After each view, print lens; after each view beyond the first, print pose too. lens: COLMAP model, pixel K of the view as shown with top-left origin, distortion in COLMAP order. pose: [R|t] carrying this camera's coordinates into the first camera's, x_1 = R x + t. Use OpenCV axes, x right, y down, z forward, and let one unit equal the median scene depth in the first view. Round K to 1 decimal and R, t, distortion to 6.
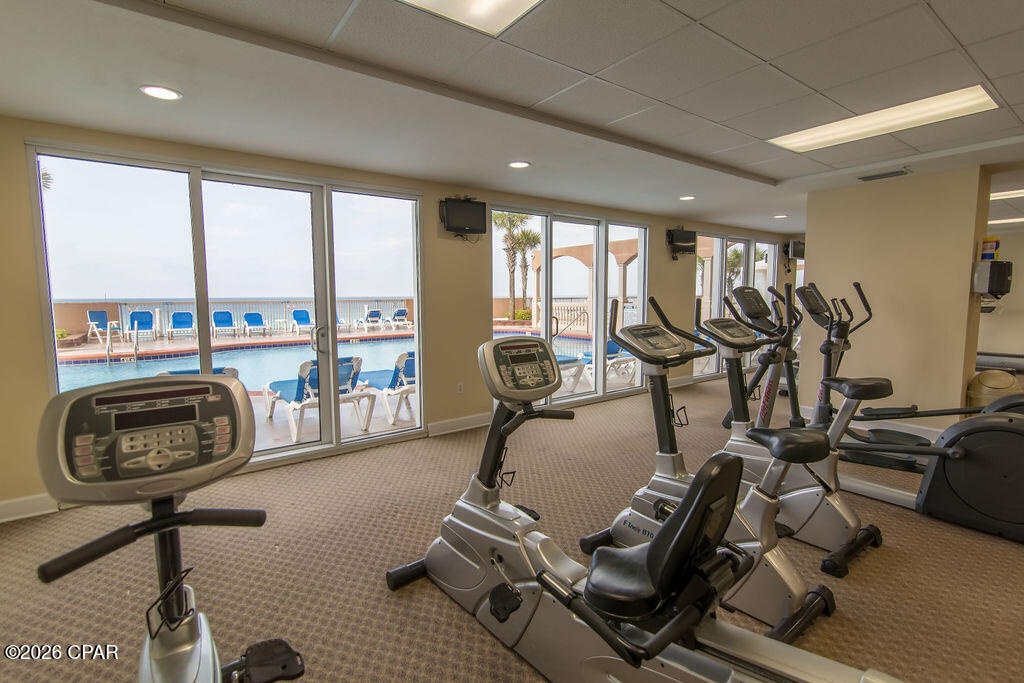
lens RADIAL K [[480.6, 0, 512.0], [0, 480.6, 341.5], [0, 0, 1]] dist [0.032720, -0.000029]
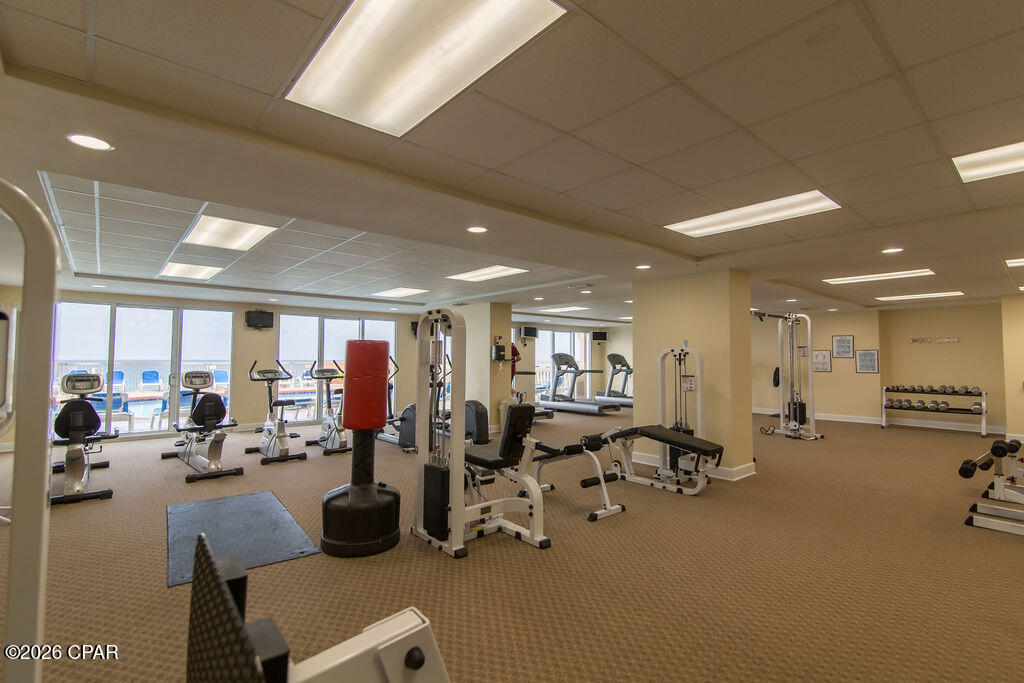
lens RADIAL K [[474.8, 0, 512.0], [0, 474.8, 341.5], [0, 0, 1]] dist [-0.015254, 0.000056]
pose [[0.996210, 0.008731, 0.086537, 0.731519], [0.001722, 0.992774, -0.119990, 0.059942], [-0.086959, 0.119685, 0.988996, -0.944057]]
